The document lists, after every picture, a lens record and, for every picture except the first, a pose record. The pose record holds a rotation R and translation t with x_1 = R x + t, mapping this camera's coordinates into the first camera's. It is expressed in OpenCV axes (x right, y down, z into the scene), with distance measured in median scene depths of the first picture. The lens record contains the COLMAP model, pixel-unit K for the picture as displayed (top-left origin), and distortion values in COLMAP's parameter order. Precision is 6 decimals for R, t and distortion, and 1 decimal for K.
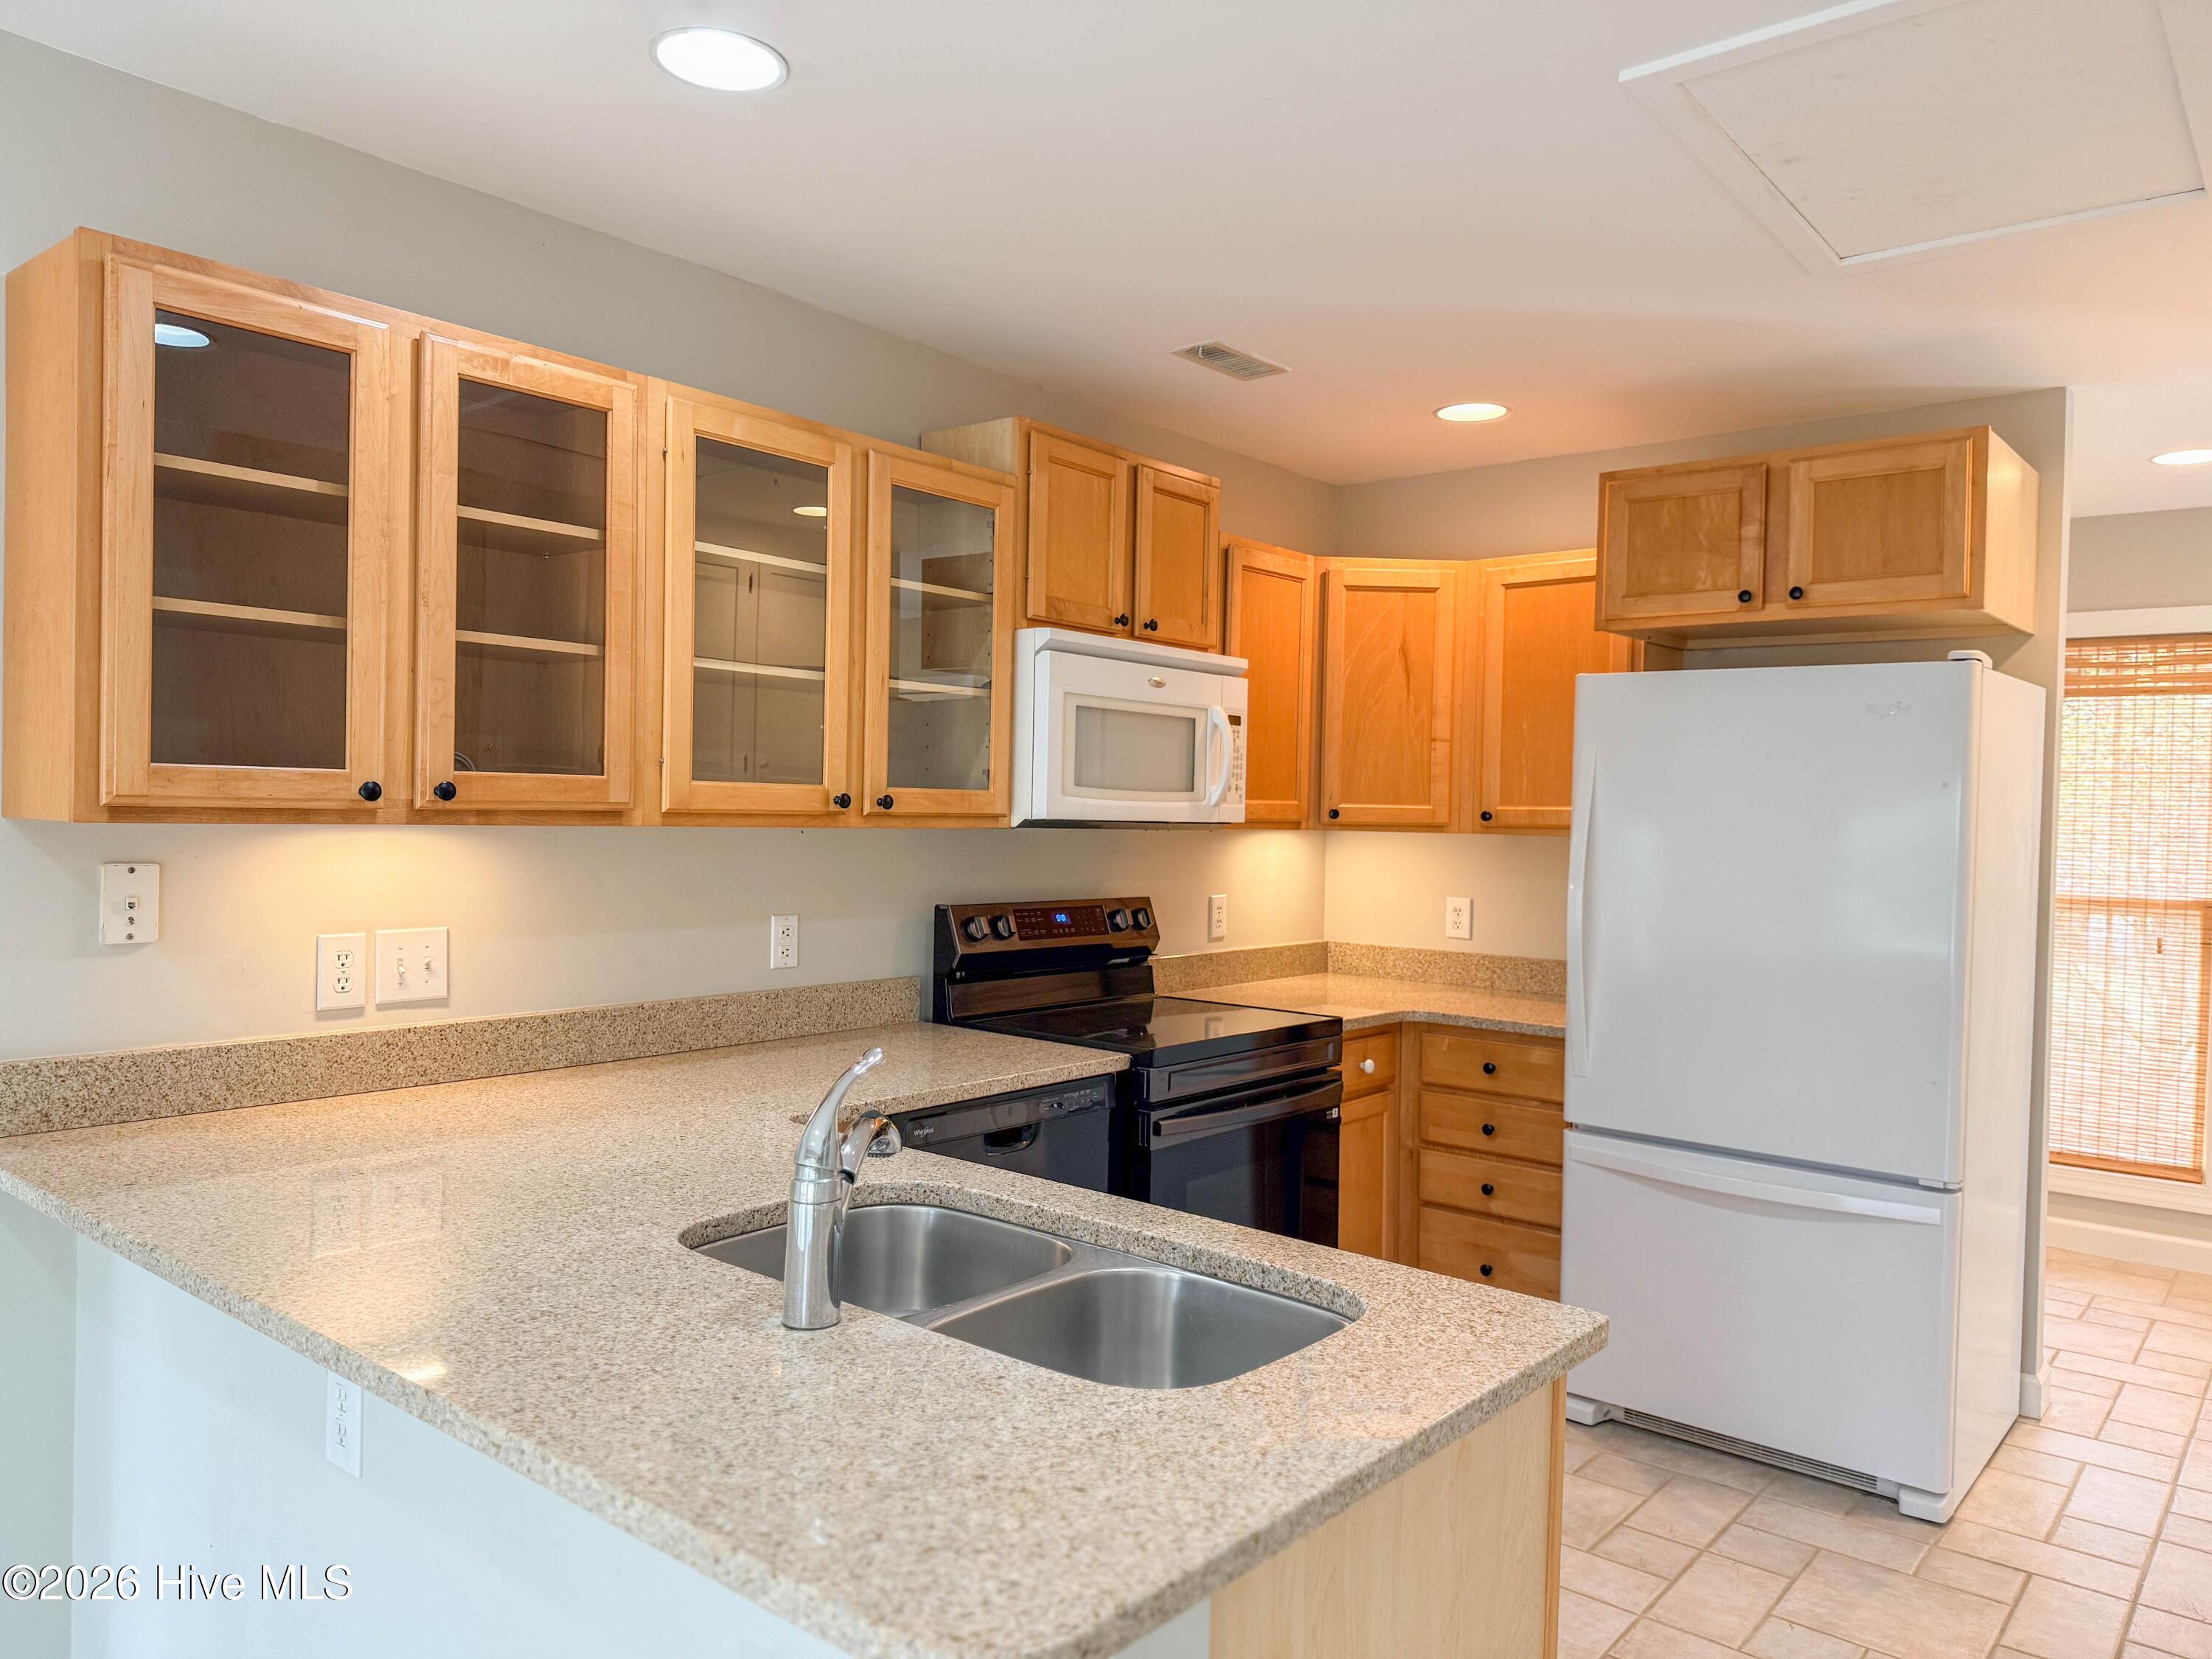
lens RADIAL K [[1557.6, 0, 1103.5], [0, 1557.6, 831.1], [0, 0, 1]] dist [0.058721, -0.059320]
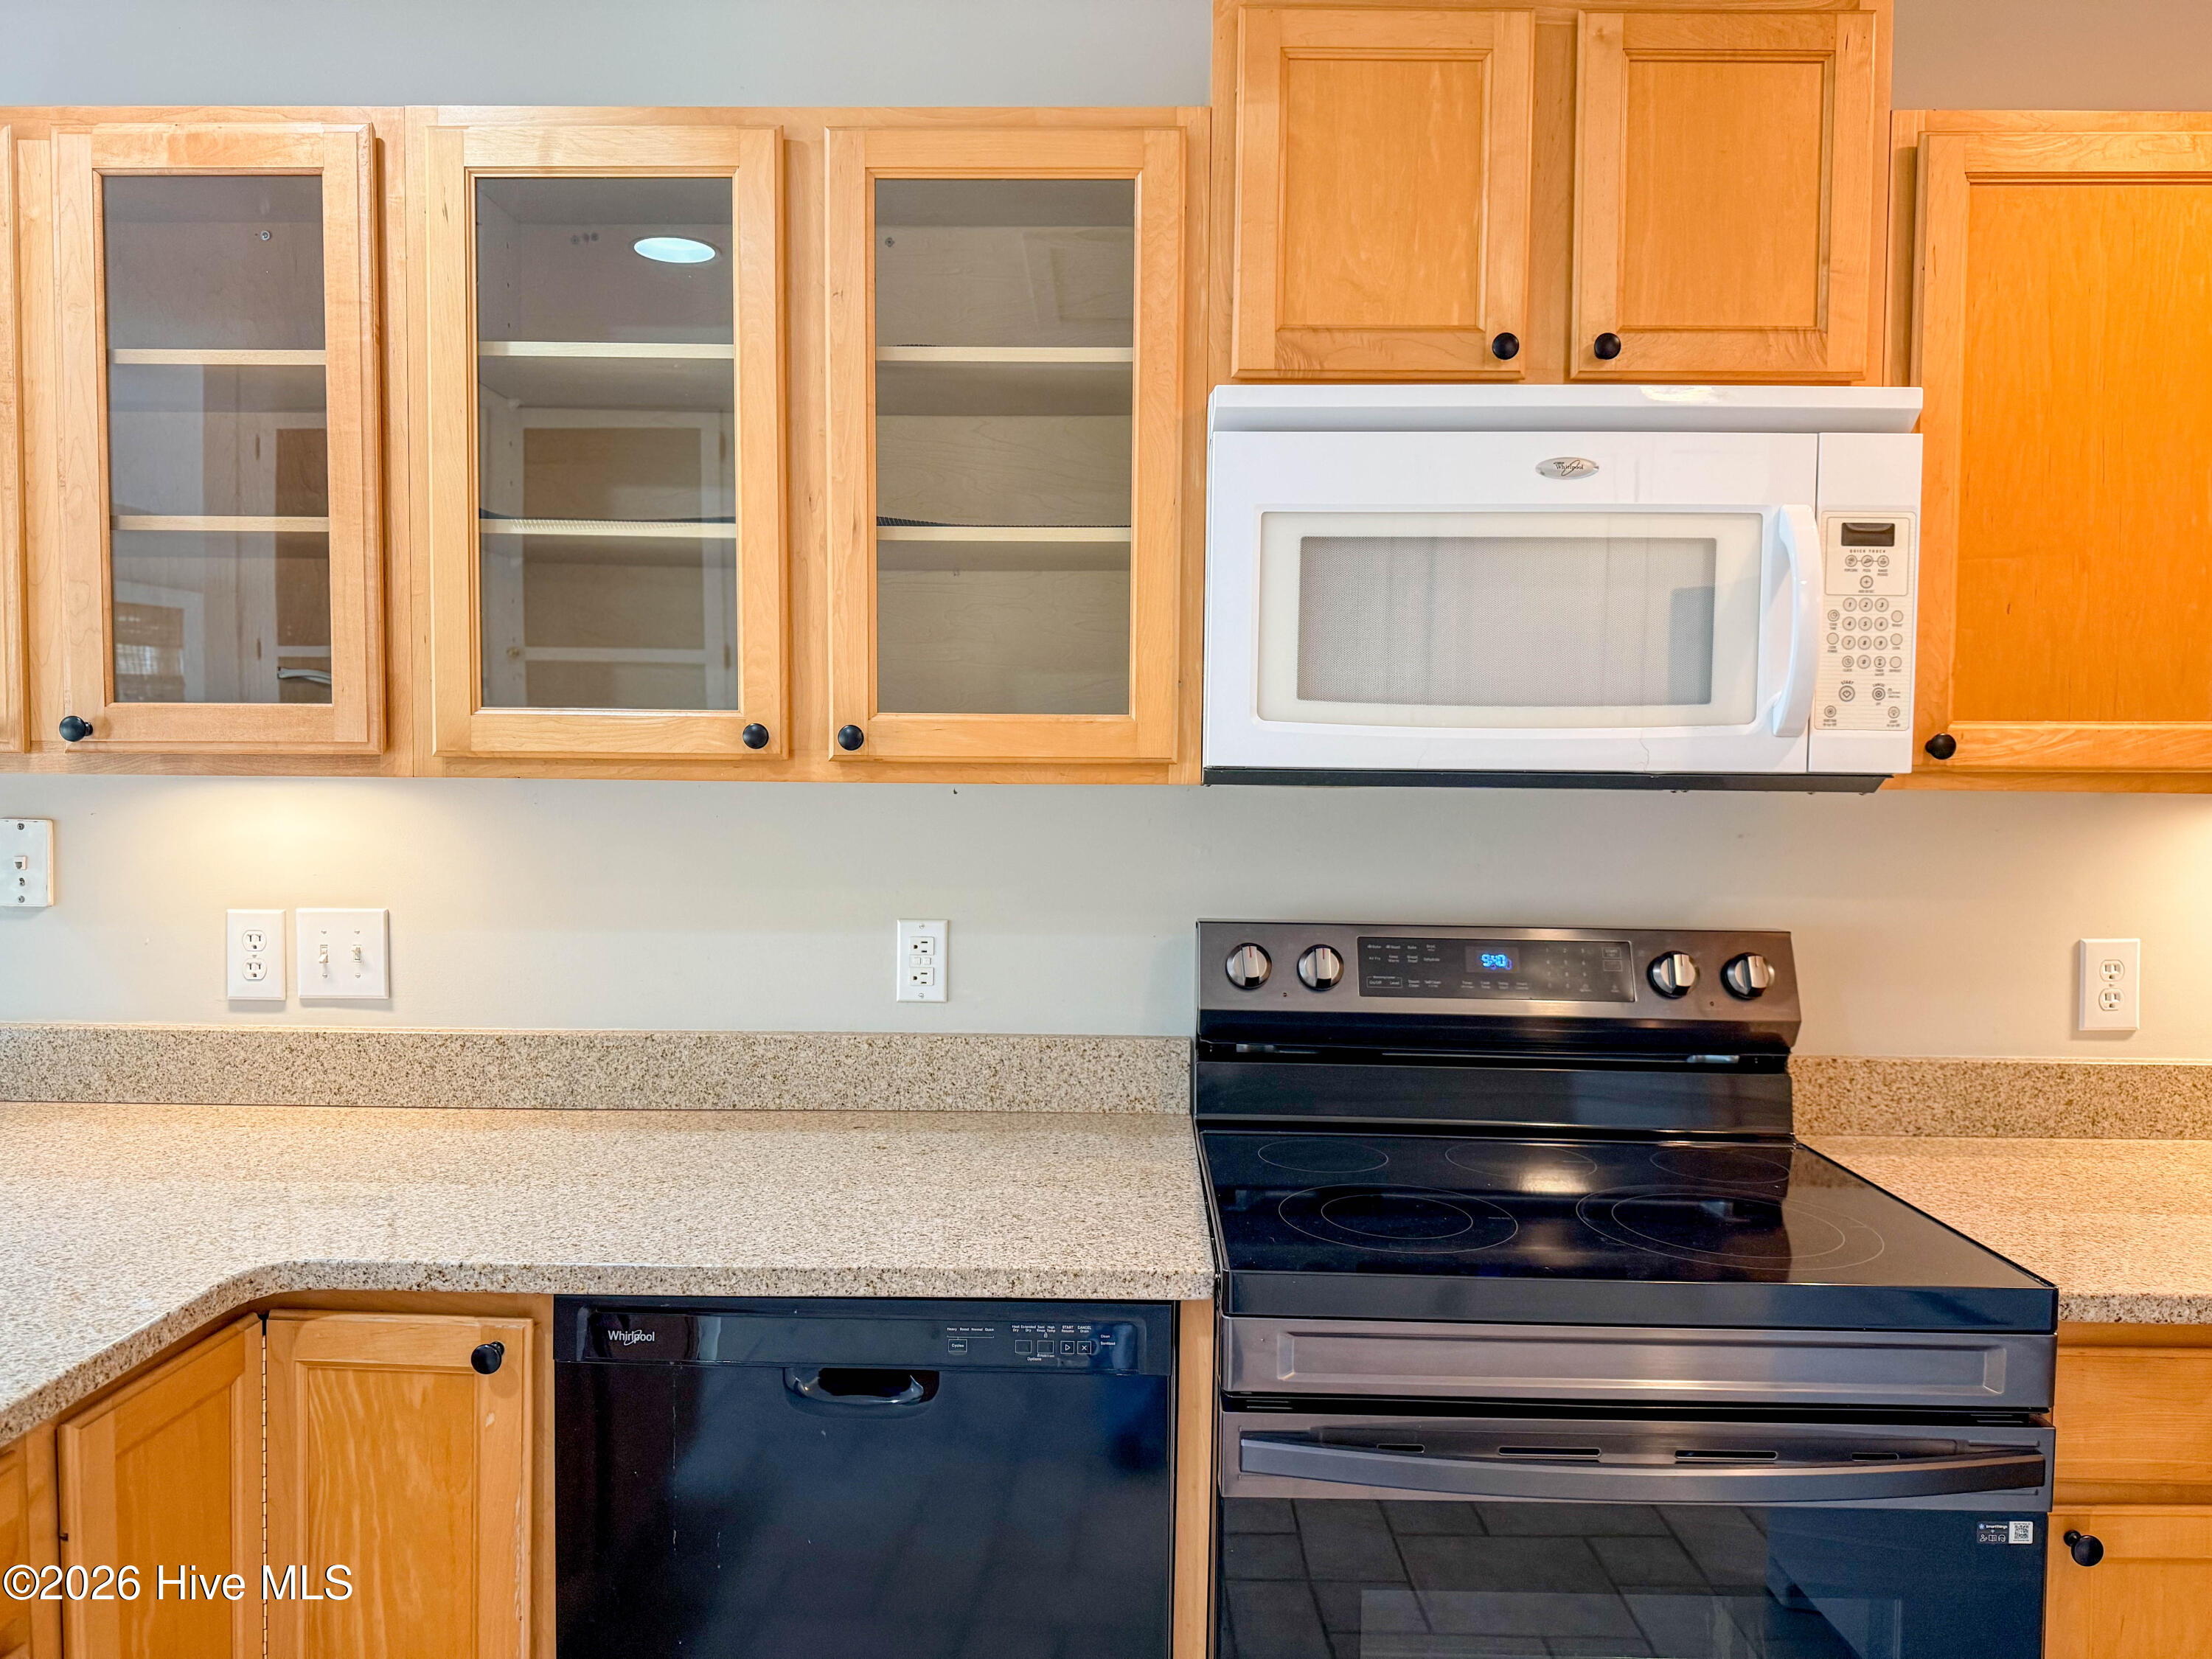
lens RADIAL K [[1557.6, 0, 1107.9], [0, 1557.6, 820.9], [0, 0, 1]] dist [0.058721, -0.059320]
pose [[0.617483, 0.013418, -0.786470, 0.338017], [-0.006264, 0.999907, 0.012142, 0.004574], [0.786560, -0.002571, 0.617509, 0.642572]]
